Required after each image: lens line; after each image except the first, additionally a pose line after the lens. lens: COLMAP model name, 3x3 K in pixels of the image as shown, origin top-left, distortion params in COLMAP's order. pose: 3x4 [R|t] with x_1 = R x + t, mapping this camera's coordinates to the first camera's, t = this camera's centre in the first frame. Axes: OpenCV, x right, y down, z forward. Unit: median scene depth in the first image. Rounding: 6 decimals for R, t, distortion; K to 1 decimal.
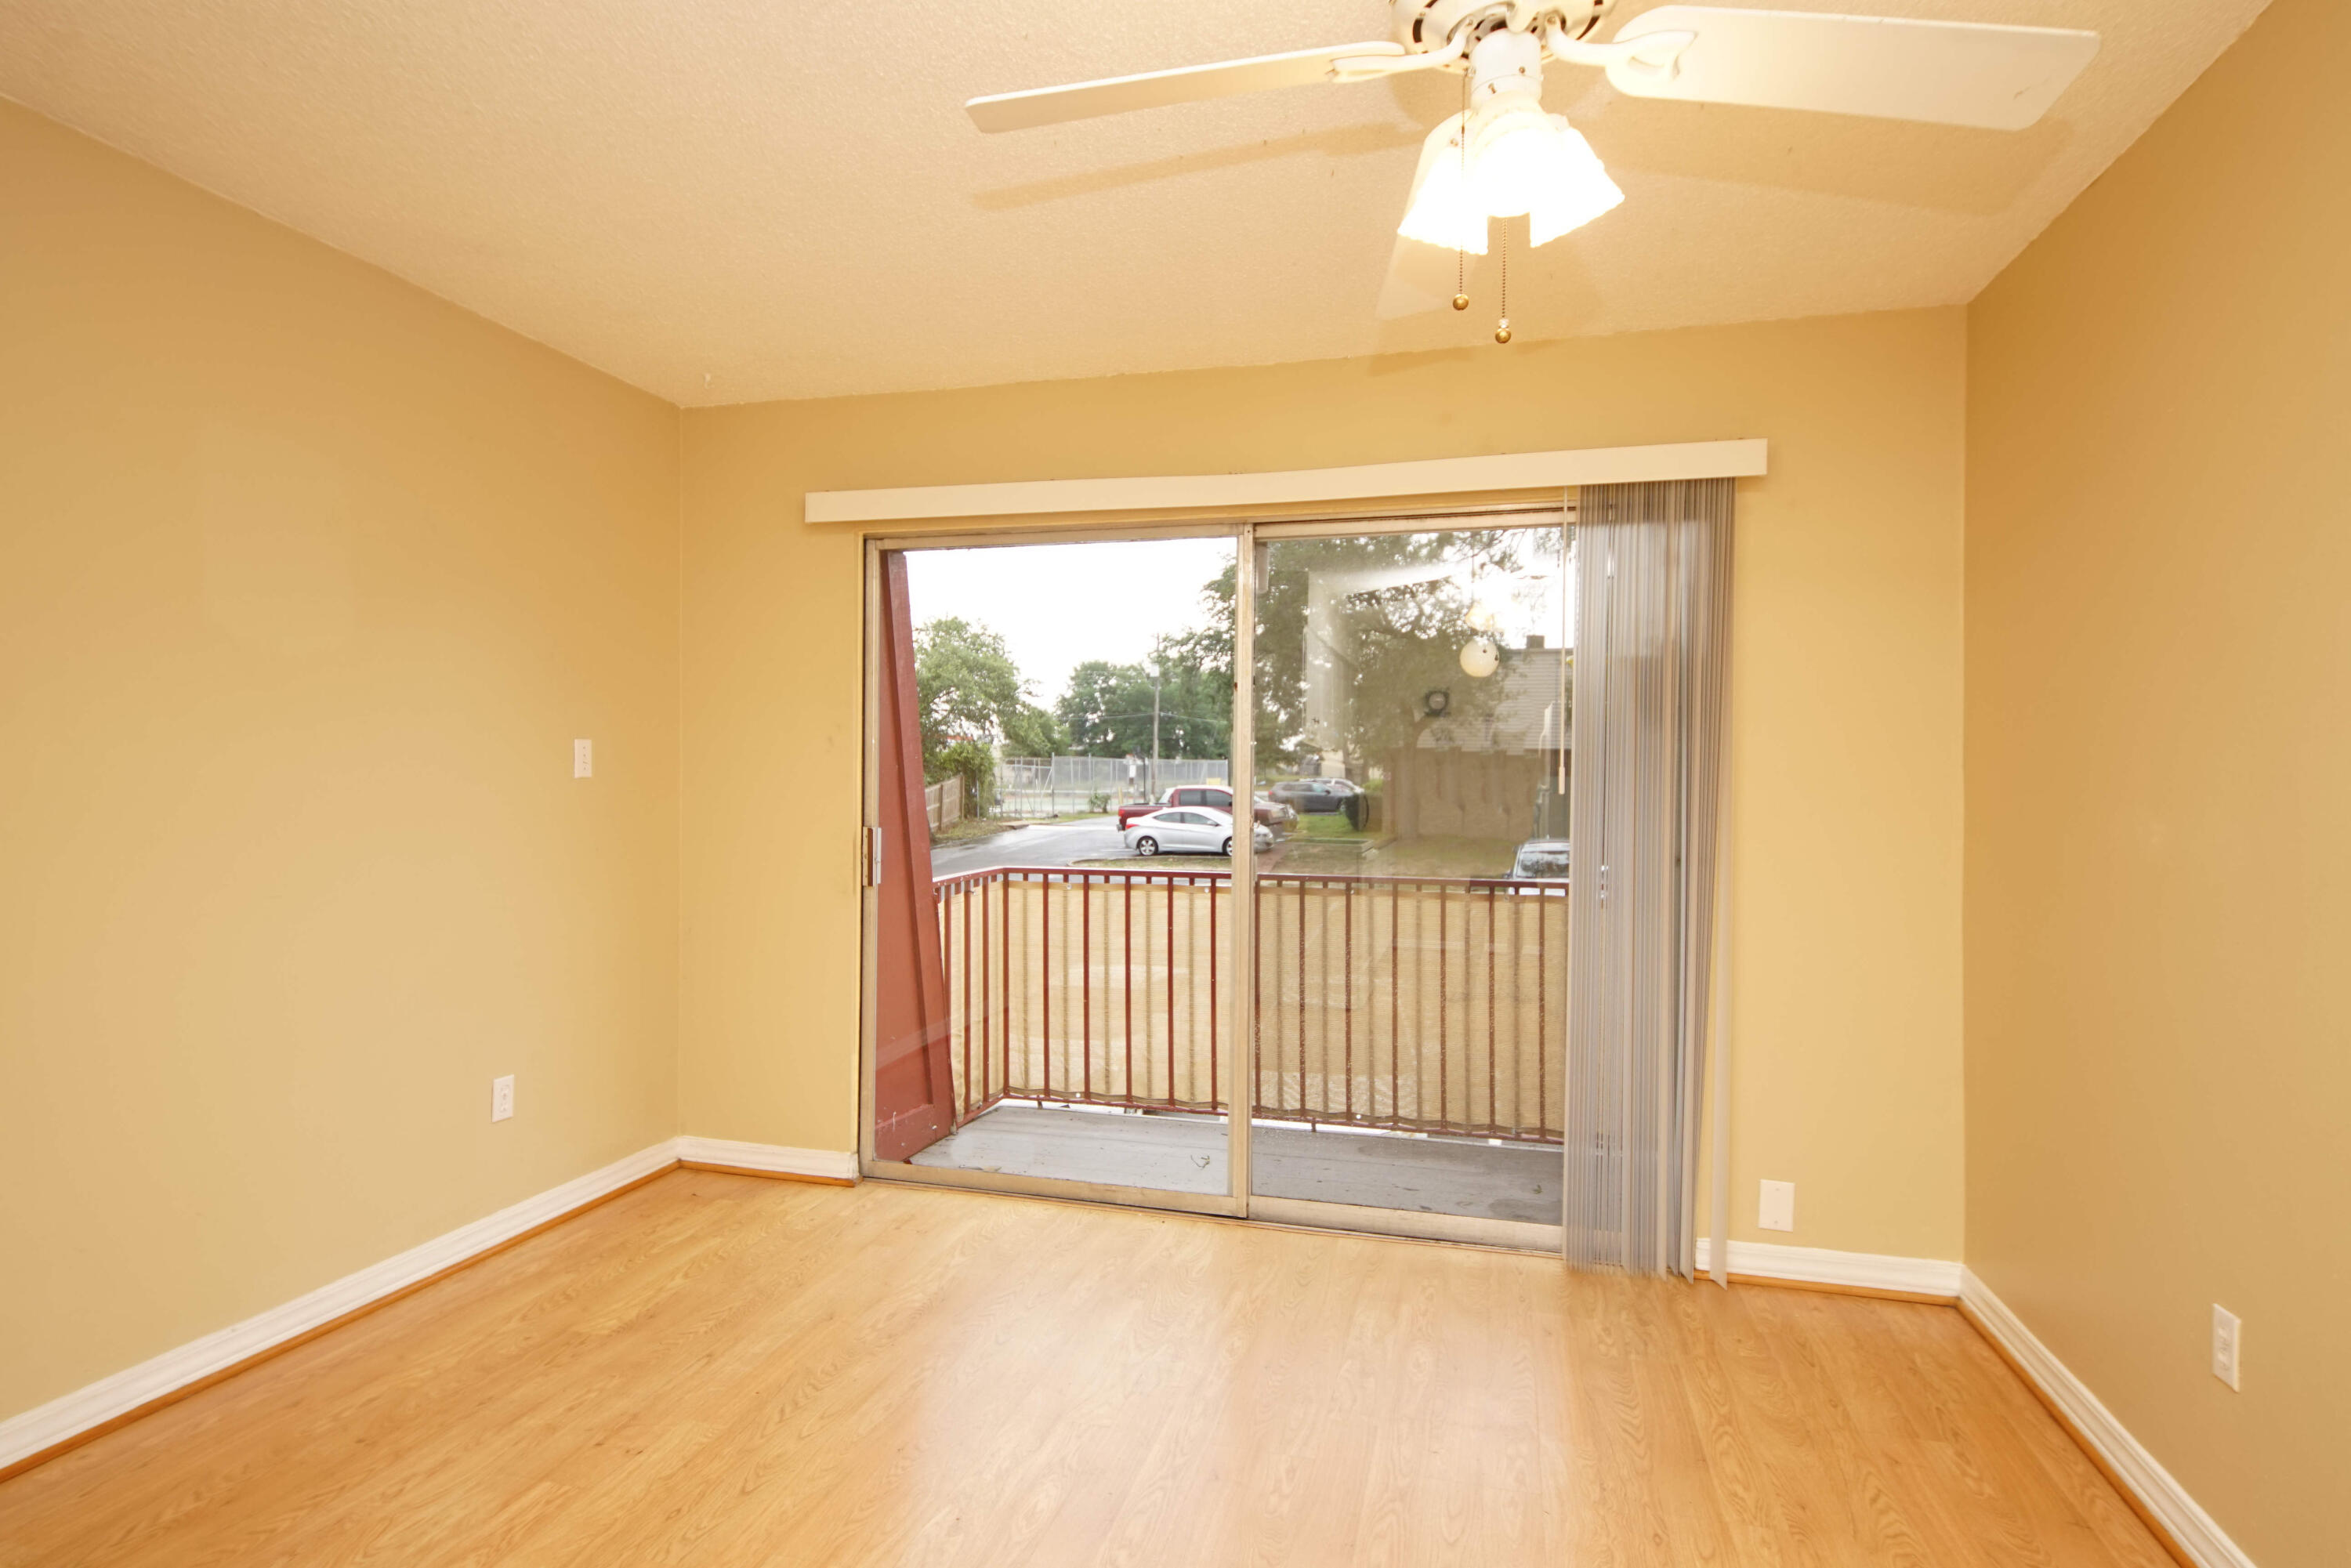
lens RADIAL K [[1296.2, 0, 1164.9], [0, 1296.2, 787.9], [0, 0, 1]] dist [0.020510, -0.001023]
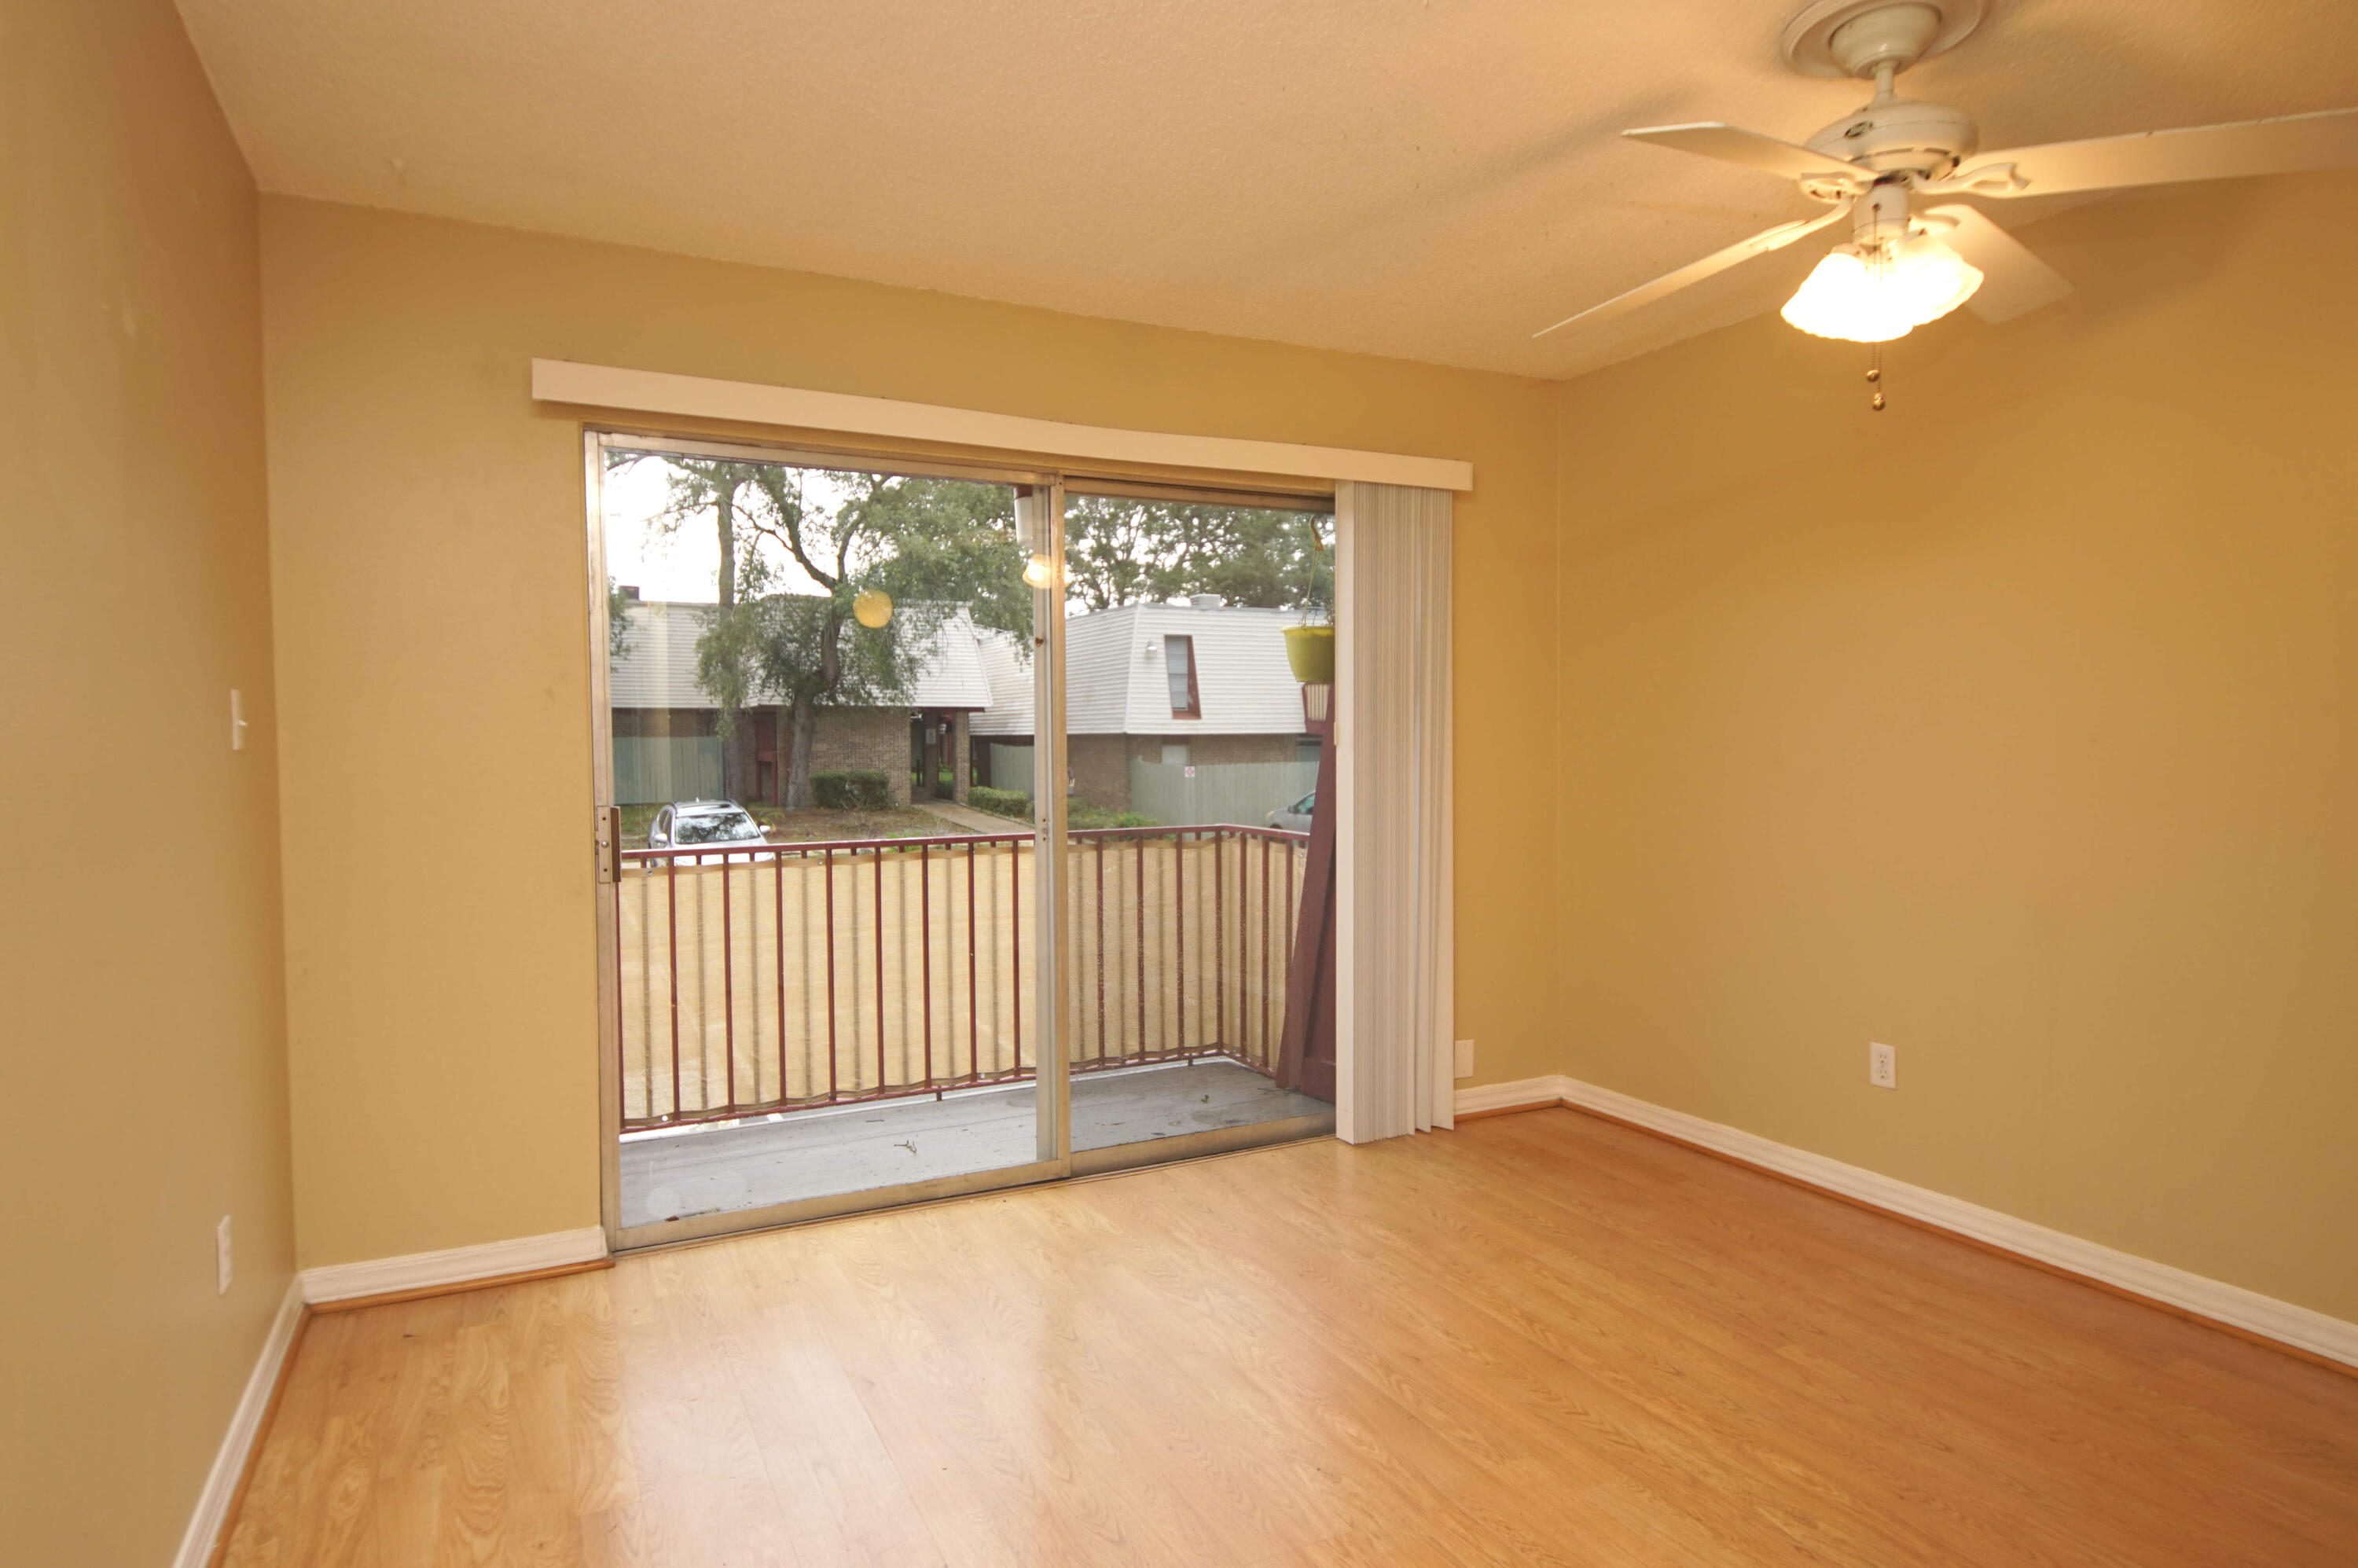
lens RADIAL K [[1329.0, 0, 1162.7], [0, 1329.0, 774.8], [0, 0, 1]] dist [0.035533, -0.001493]
pose [[0.749502, -0.035534, 0.661048, -0.454583], [0.026277, 0.999368, 0.023927, 0.001345], [-0.661480, -0.000563, 0.749962, 0.155837]]
